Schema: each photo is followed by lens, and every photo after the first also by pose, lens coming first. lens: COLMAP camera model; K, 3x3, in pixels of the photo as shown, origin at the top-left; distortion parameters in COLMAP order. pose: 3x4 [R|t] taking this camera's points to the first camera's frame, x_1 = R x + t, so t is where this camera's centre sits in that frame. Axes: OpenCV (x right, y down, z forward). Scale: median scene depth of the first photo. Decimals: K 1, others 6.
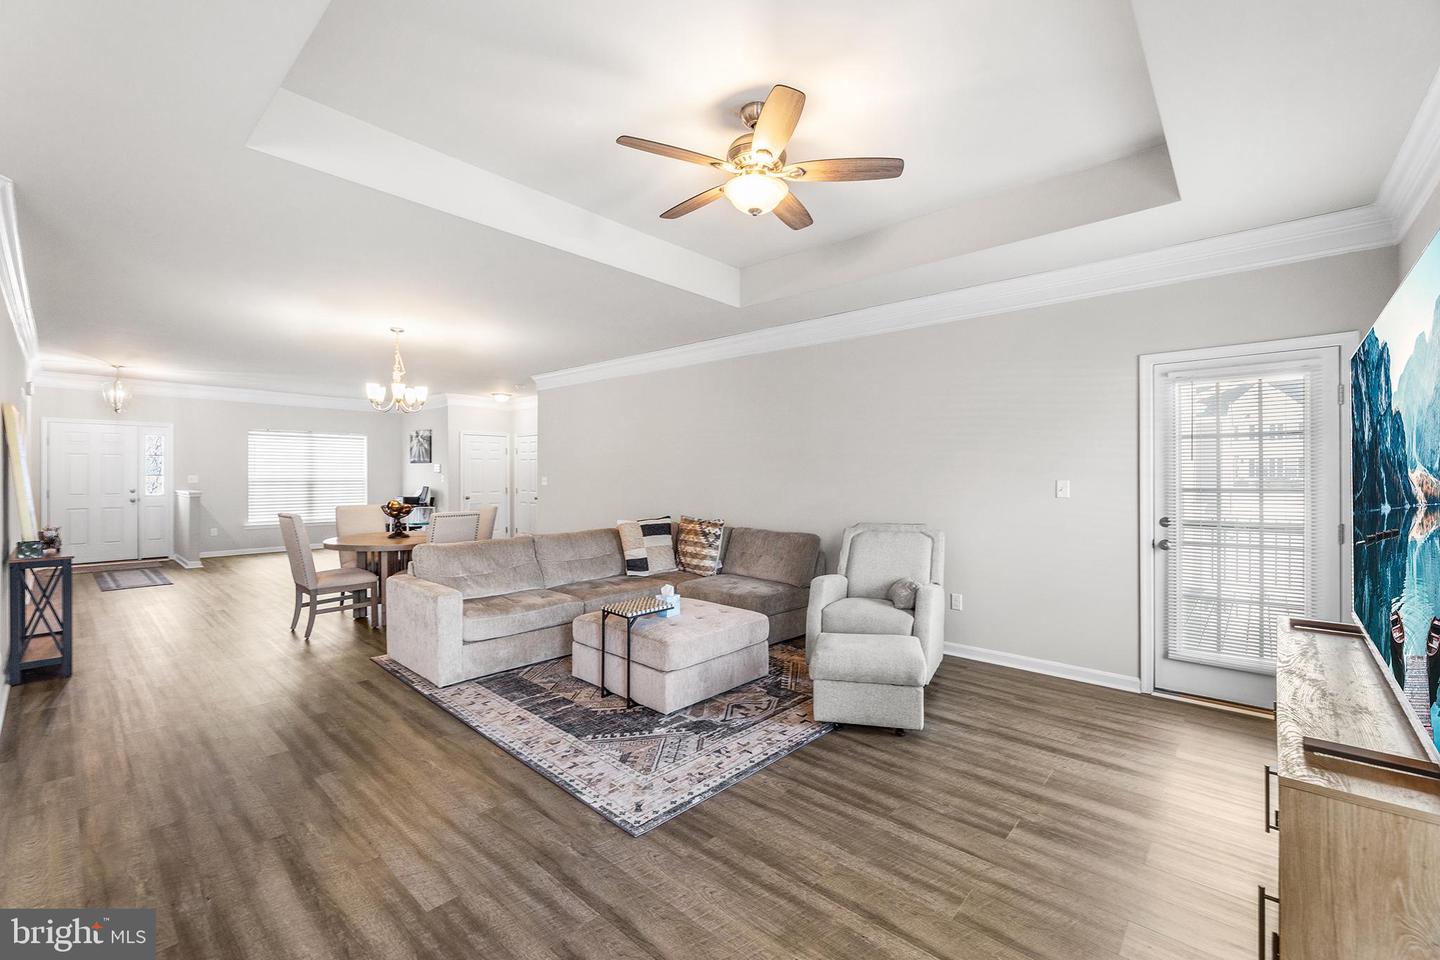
lens RADIAL K [[597.4, 0, 714.3], [0, 597.4, 472.6], [0, 0, 1]] dist [-0.001779, -0.000238]
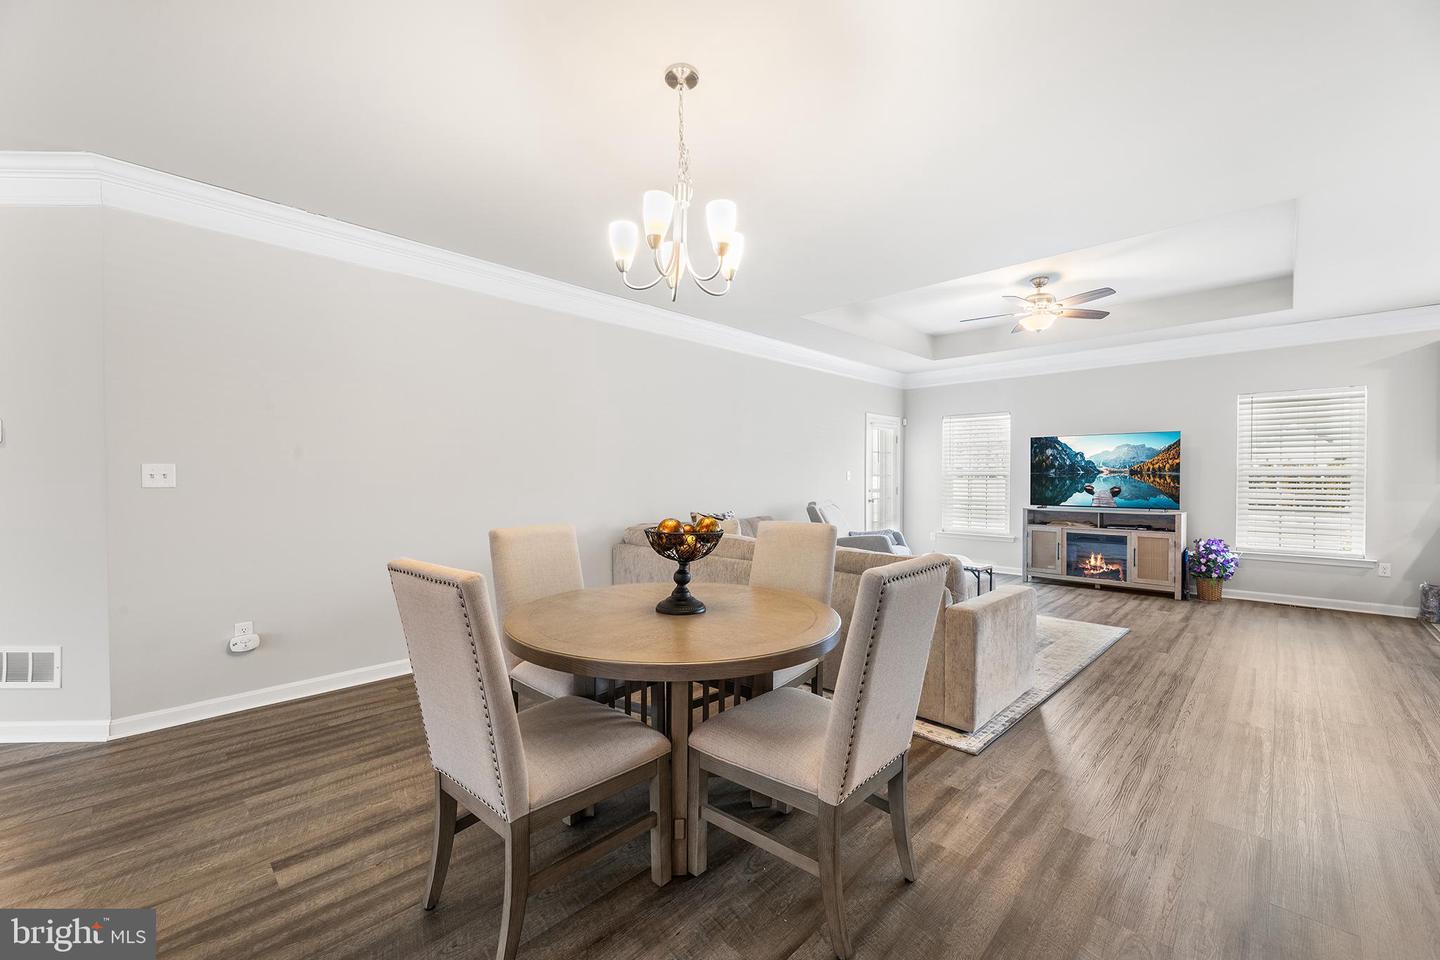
lens RADIAL K [[582.6, 0, 720.0], [0, 582.6, 480.0], [0, 0, 1]] dist [-0.000073, 0.000144]
pose [[0.033043, -0.007893, 0.999423, -1.875809], [-0.002418, 0.999965, 0.007977, 0.038055], [-0.999451, -0.002680, 0.033023, 1.972529]]
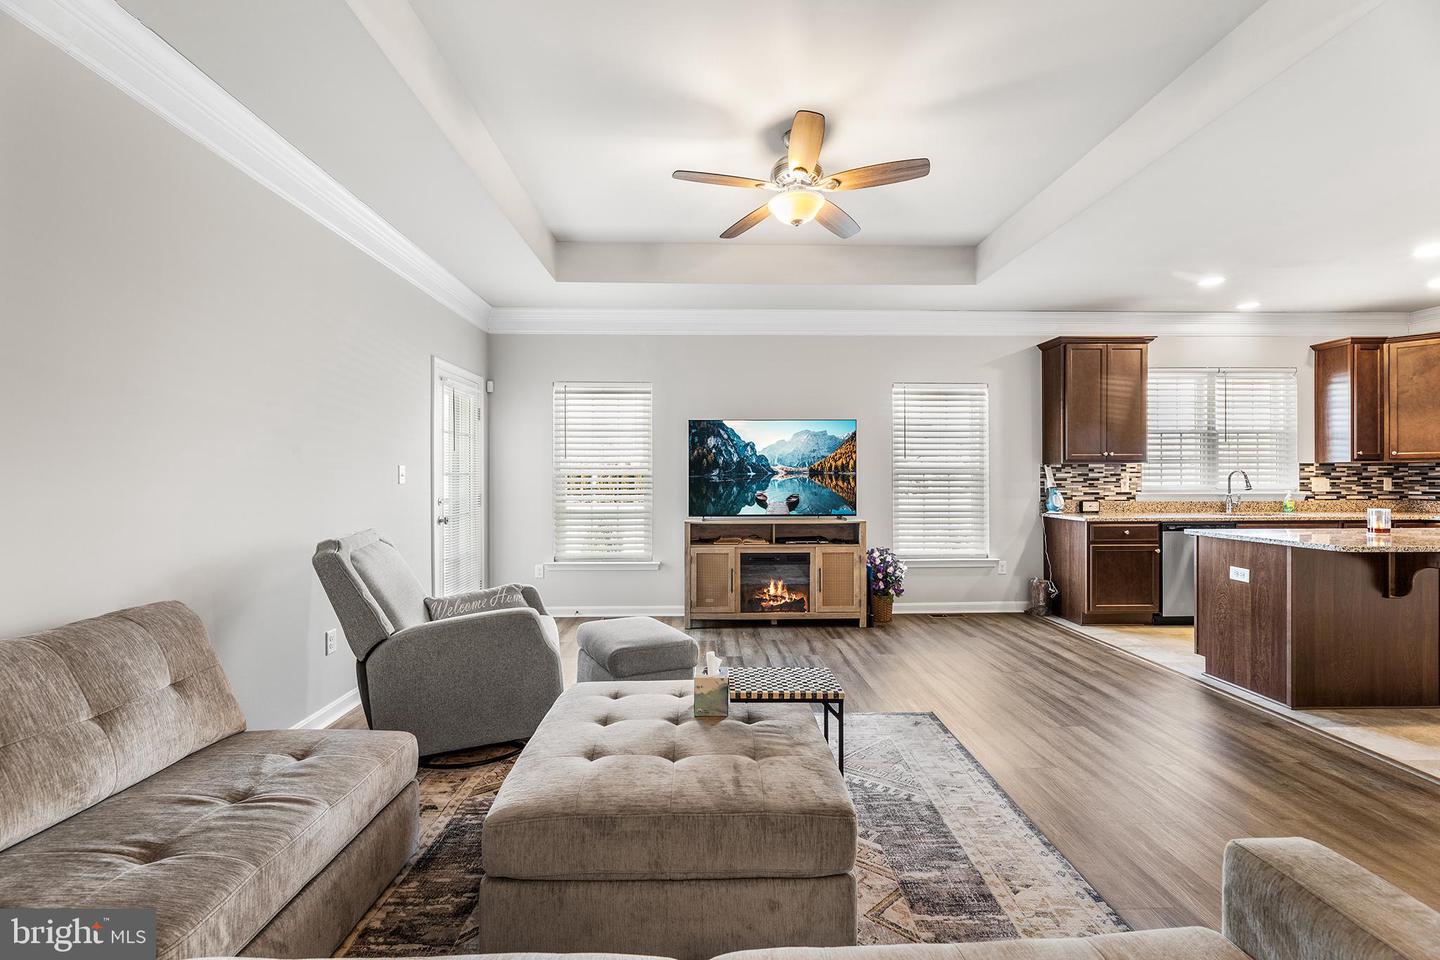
lens RADIAL K [[585.1, 0, 719.4], [0, 585.1, 476.3], [0, 0, 1]] dist [0.000305, -0.000125]
pose [[-0.694767, 0.000816, 0.719234, -0.628455], [-0.000956, 0.999997, -0.002058, 0.045594], [-0.719234, -0.002117, -0.694765, 1.876480]]
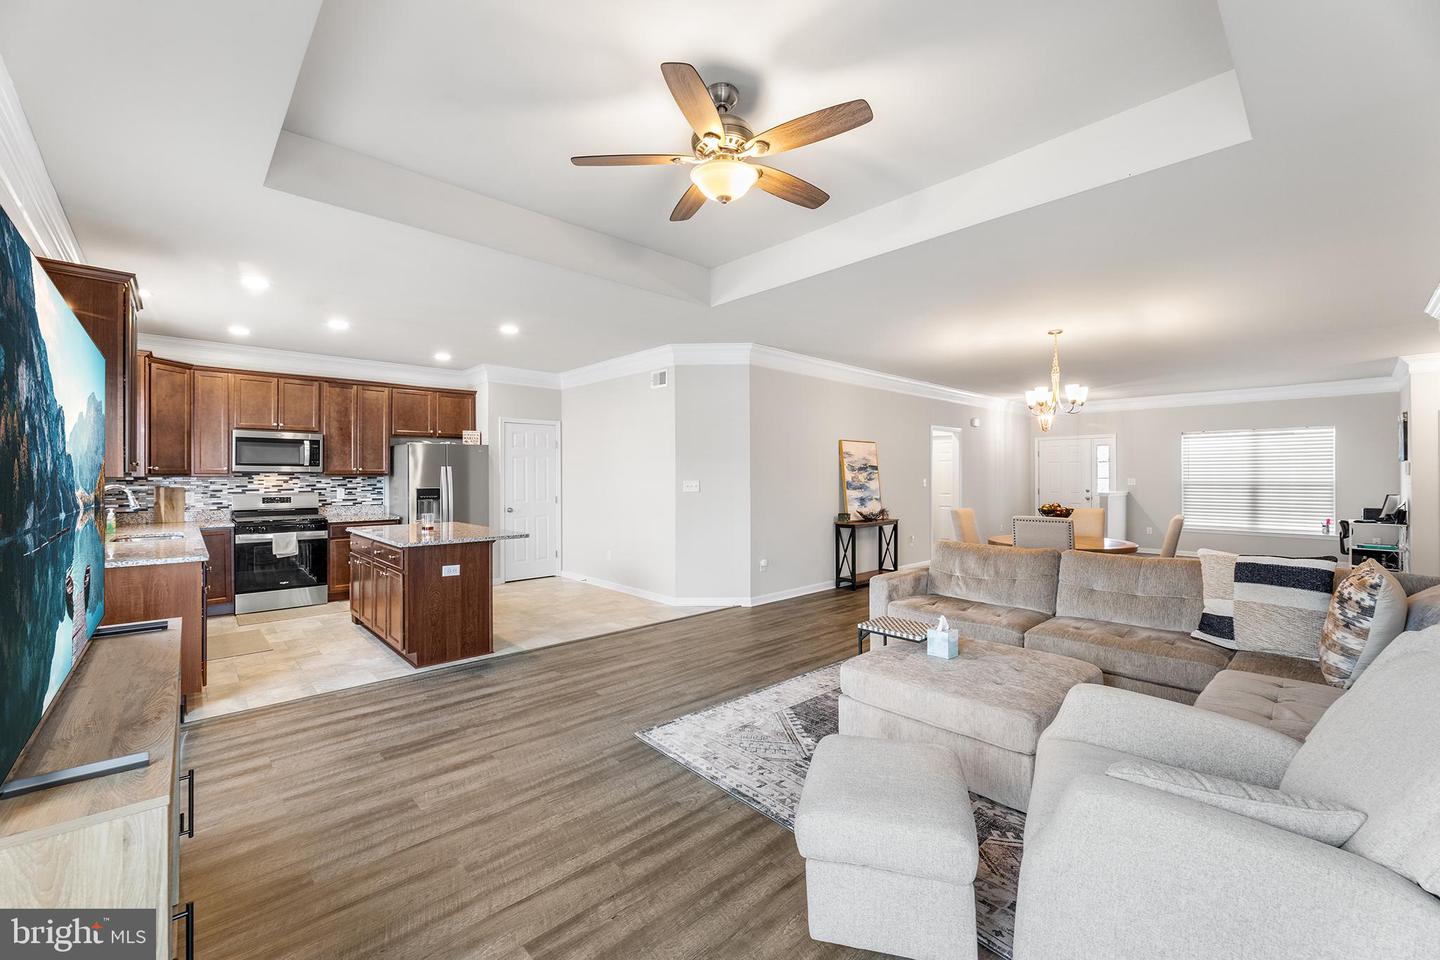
lens RADIAL K [[585.1, 0, 719.4], [0, 585.1, 476.3], [0, 0, 1]] dist [0.000305, -0.000125]
pose [[-0.081300, -0.002926, -0.996685, 0.993239], [0.003673, 0.999988, -0.003235, 0.005441], [0.996683, -0.003924, -0.081288, 1.066041]]
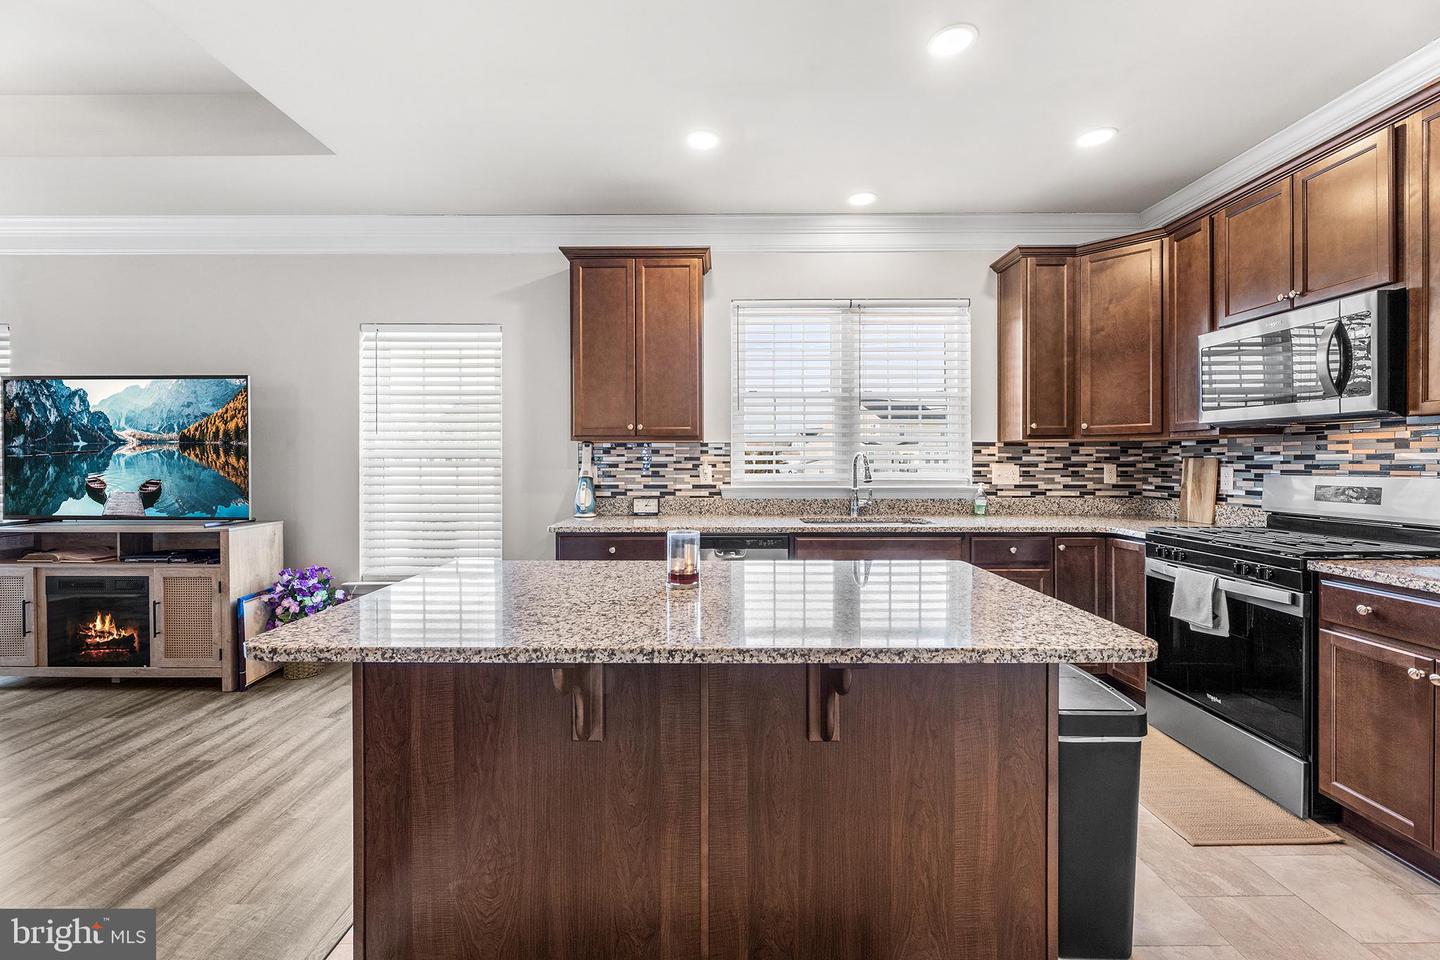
lens RADIAL K [[592.2, 0, 717.7], [0, 592.2, 462.6], [0, 0, 1]] dist [-0.003230, -0.000377]
pose [[-0.672120, -0.004978, 0.740425, -1.167331], [-0.003238, 0.999988, 0.003785, 0.038443], [-0.740435, 0.000146, -0.672128, 0.411312]]
